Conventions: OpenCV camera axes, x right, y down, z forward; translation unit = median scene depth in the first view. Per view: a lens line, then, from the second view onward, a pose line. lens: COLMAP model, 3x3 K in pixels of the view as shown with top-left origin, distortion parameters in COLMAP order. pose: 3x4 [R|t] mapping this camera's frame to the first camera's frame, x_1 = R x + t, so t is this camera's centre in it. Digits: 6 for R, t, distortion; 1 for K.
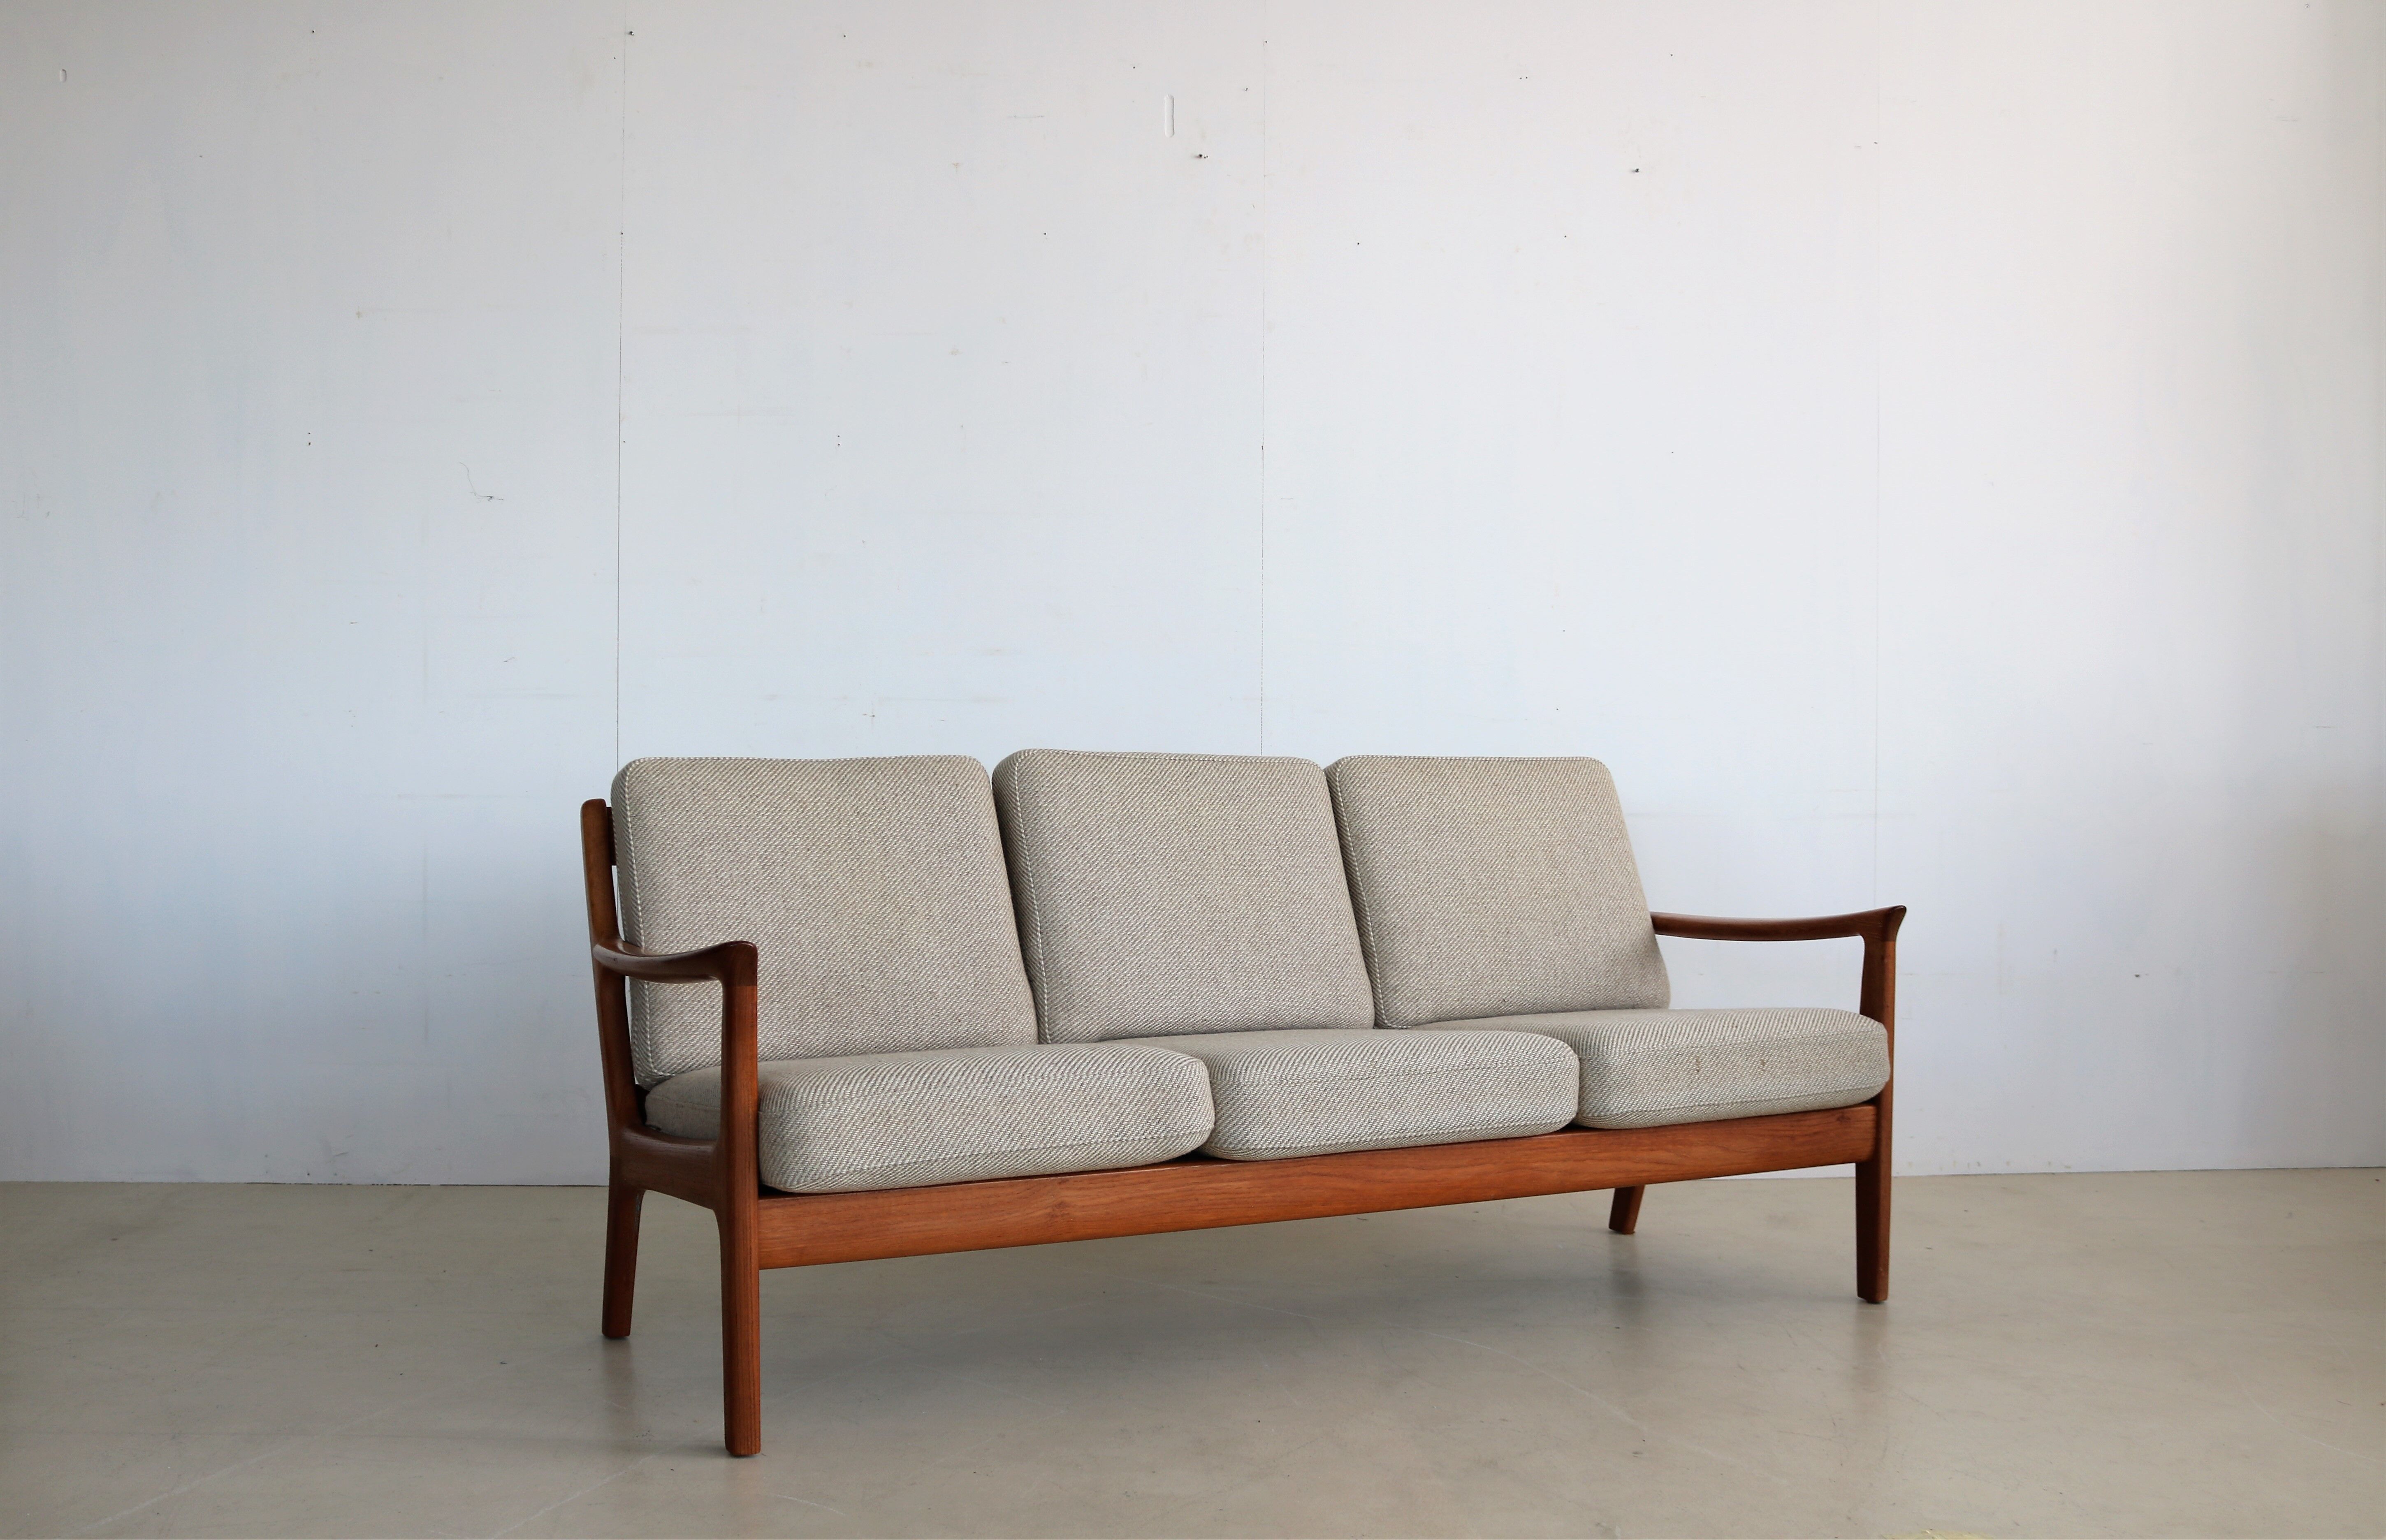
lens RADIAL K [[2248.6, 0, 1130.7], [0, 2248.6, 881.2], [0, 0, 1]] dist [-0.090932, 0.000000]
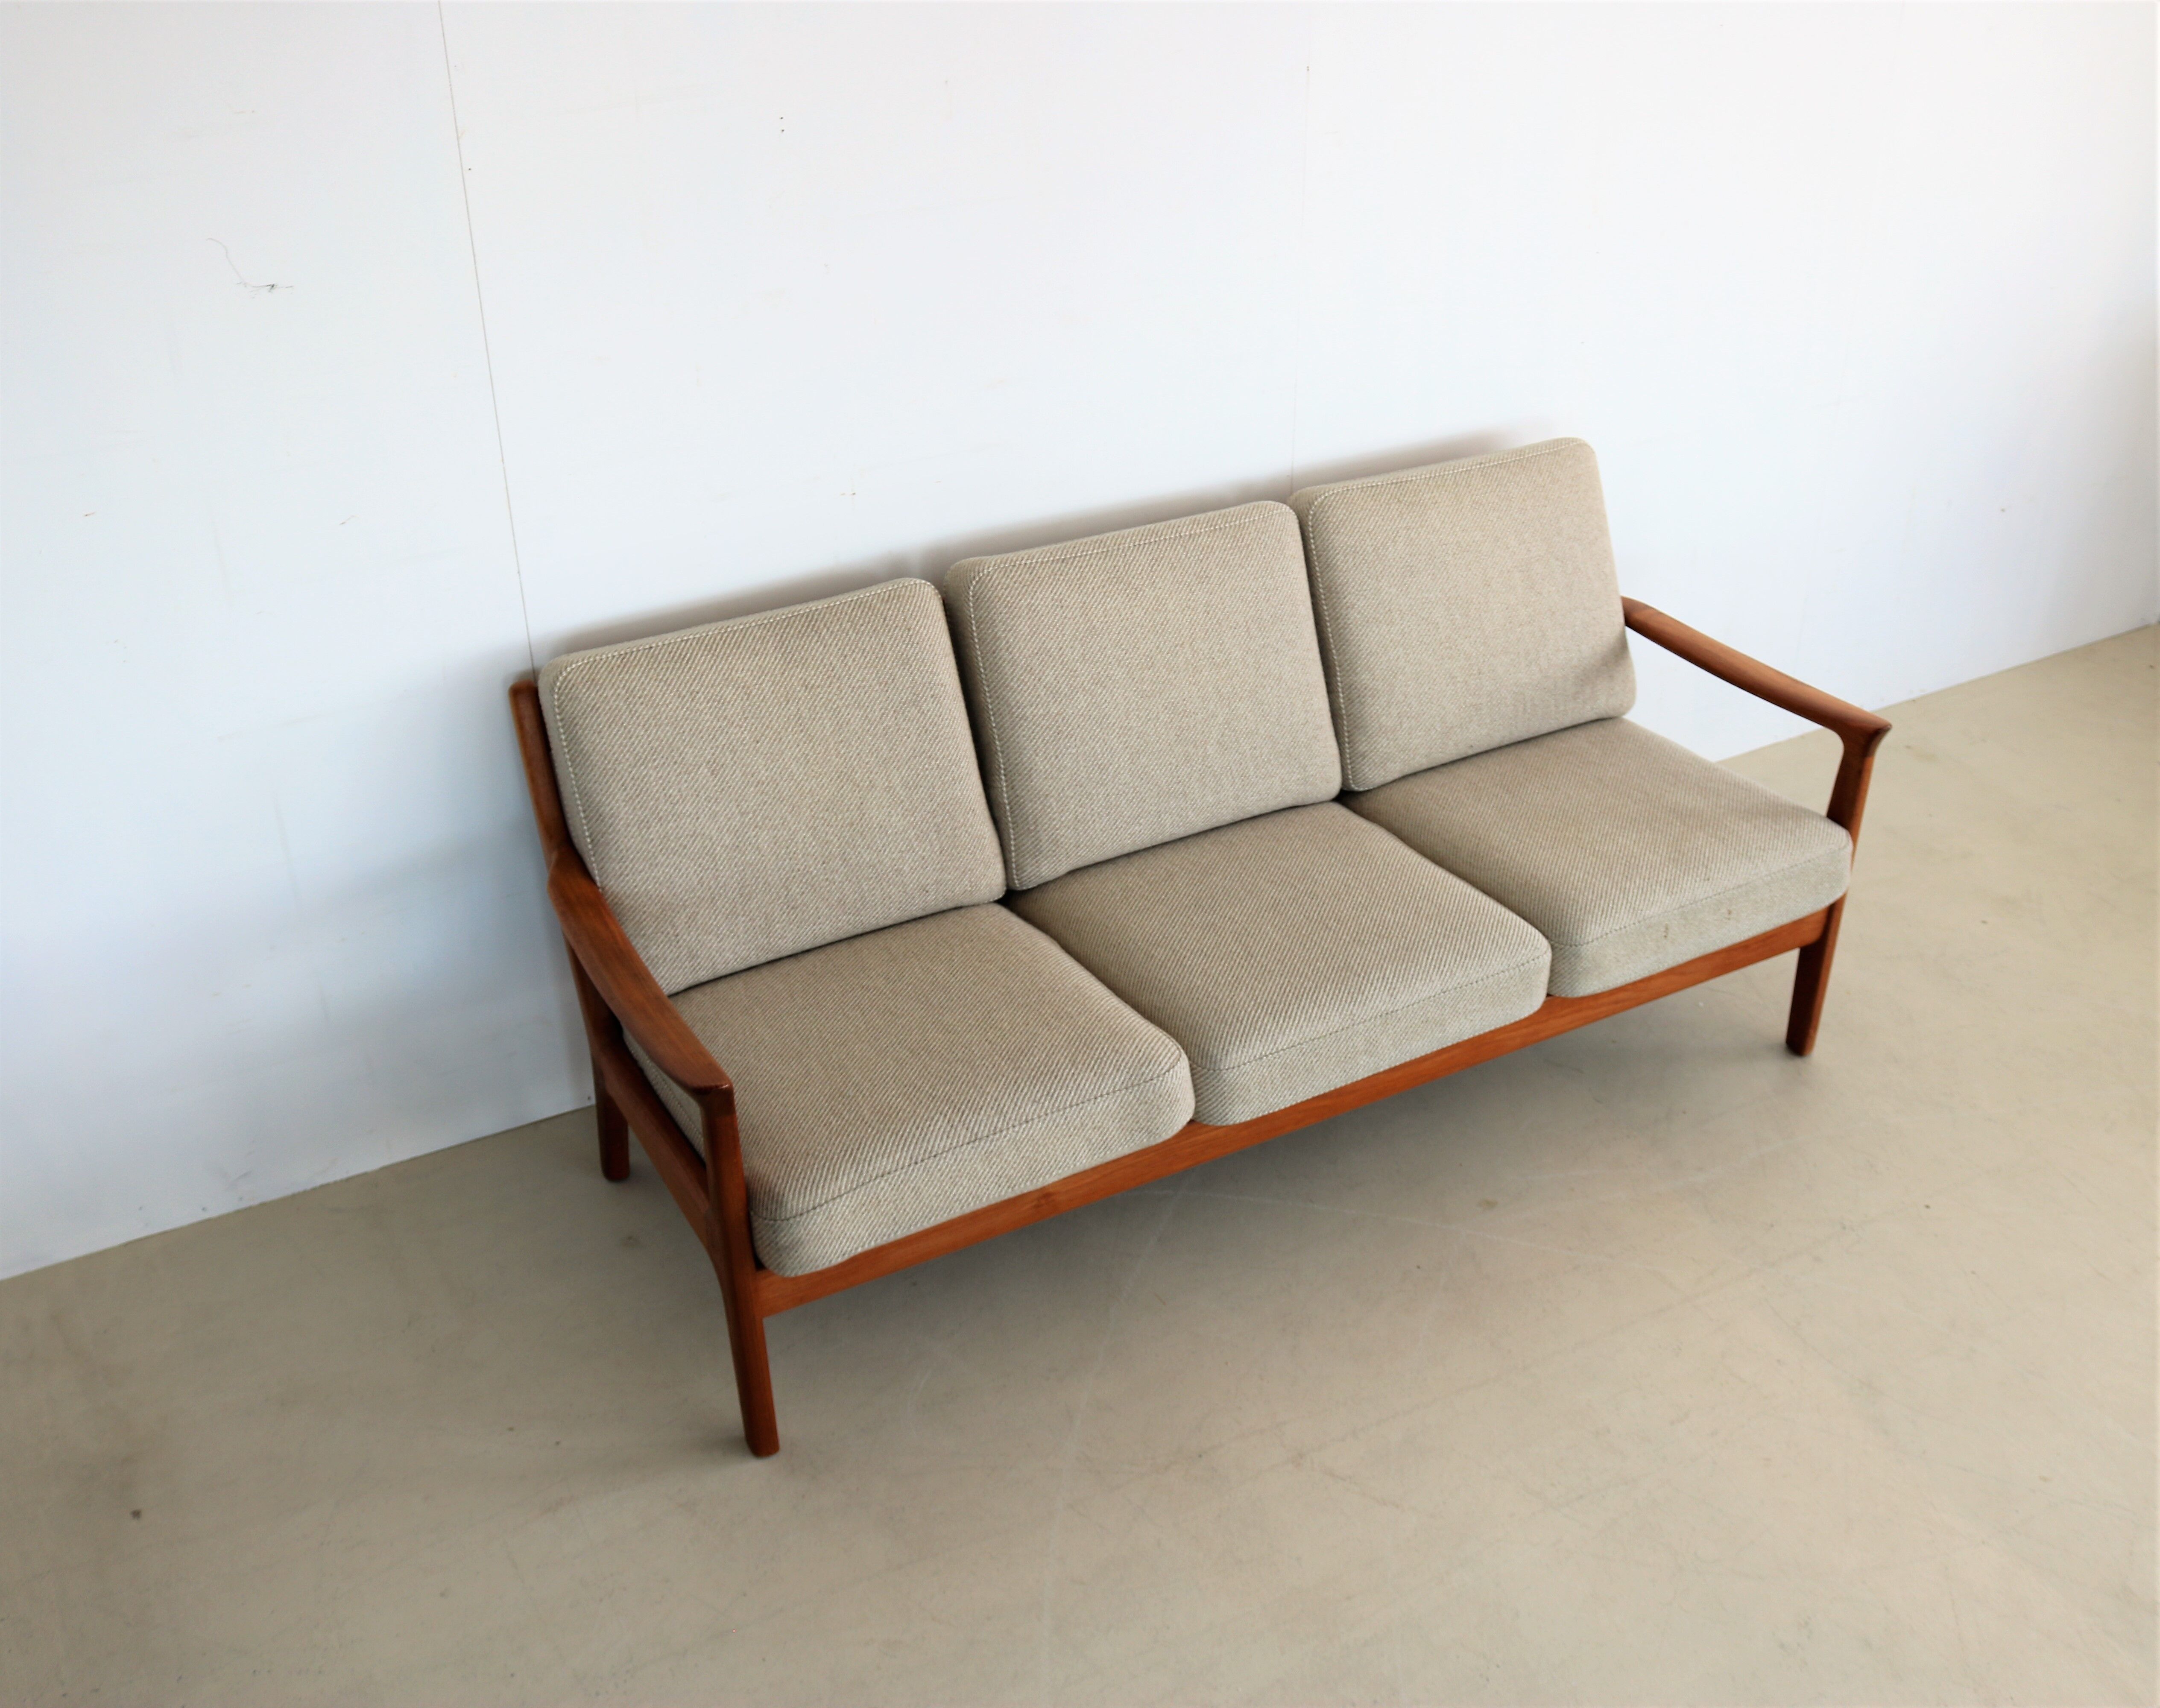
lens RADIAL K [[2081.5, 0, 1134.9], [0, 2081.5, 851.4], [0, 0, 1]] dist [-0.114418, 0.000000]
pose [[0.998930, -0.024135, 0.039459, -0.020417], [0.002080, 0.875646, 0.482948, -0.380147], [-0.046208, -0.482349, 0.874759, 0.203486]]
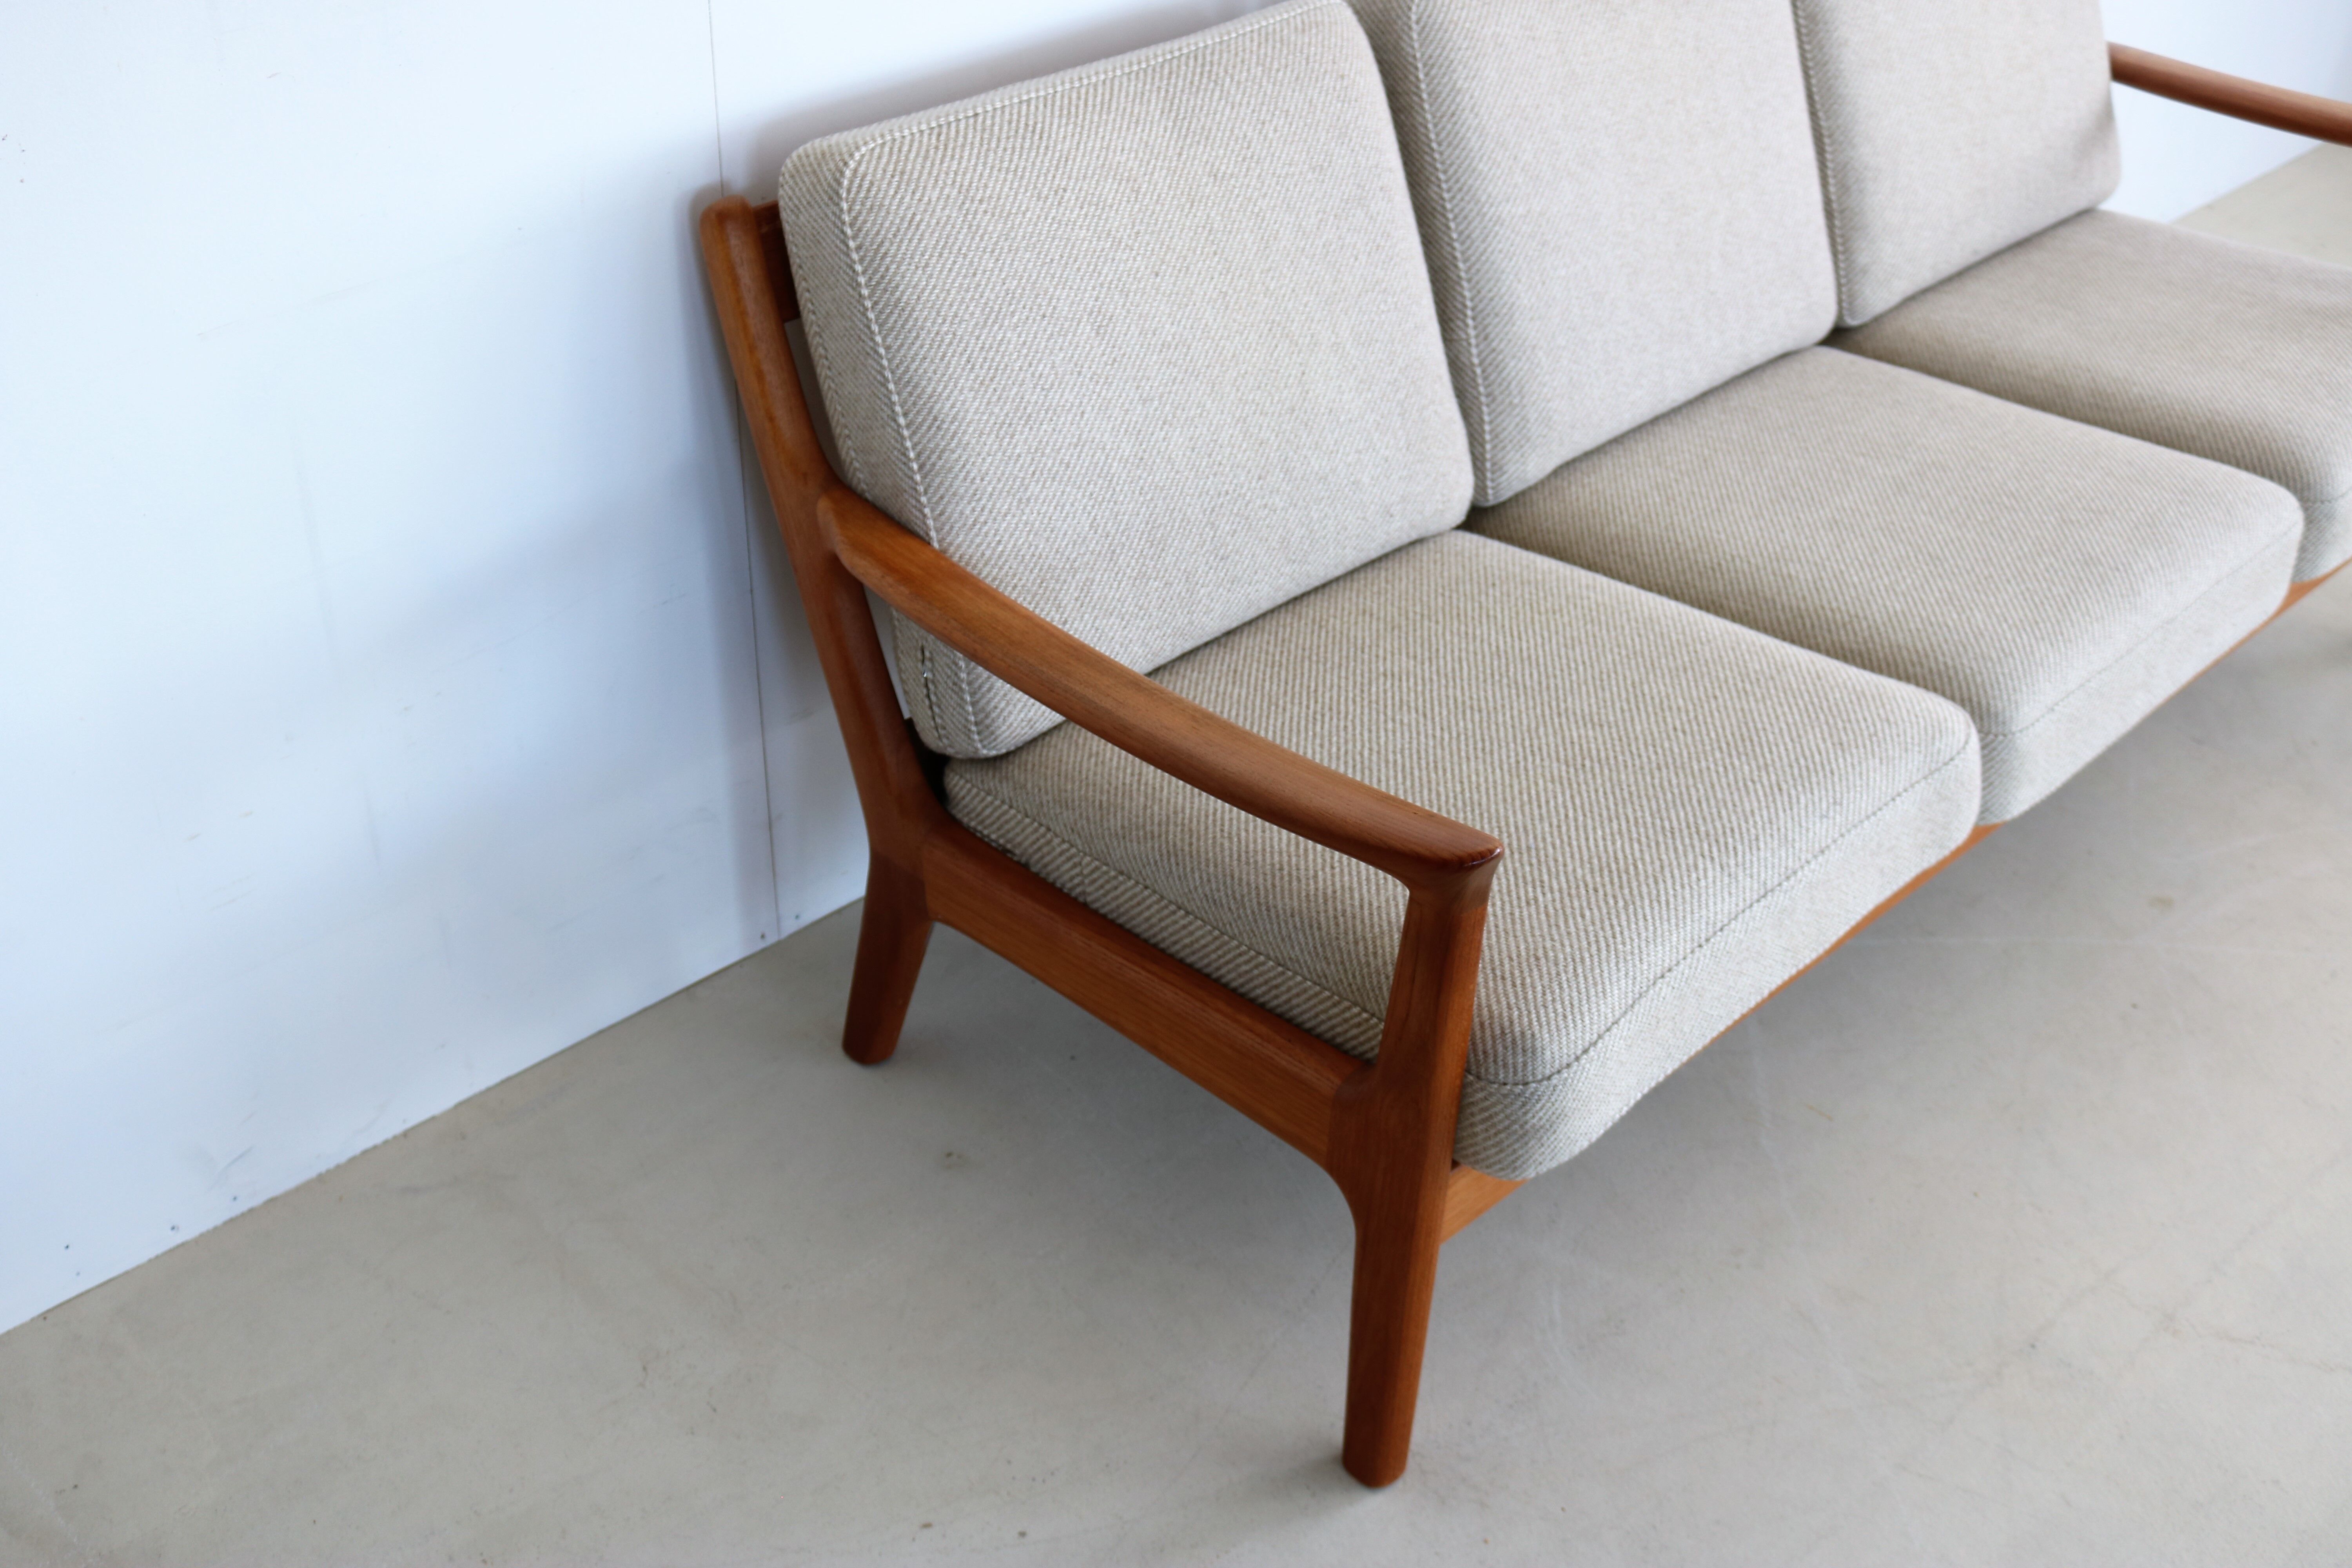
lens RADIAL K [[2369.3, 0, 1130.5], [0, 2369.3, 750.2], [0, 0, 1]] dist [-0.094866, 0.000000]
pose [[0.960845, -0.146122, 0.235424, -0.290809], [-0.005901, 0.838662, 0.544621, -0.220777], [-0.277023, -0.524686, 0.804962, 0.466189]]
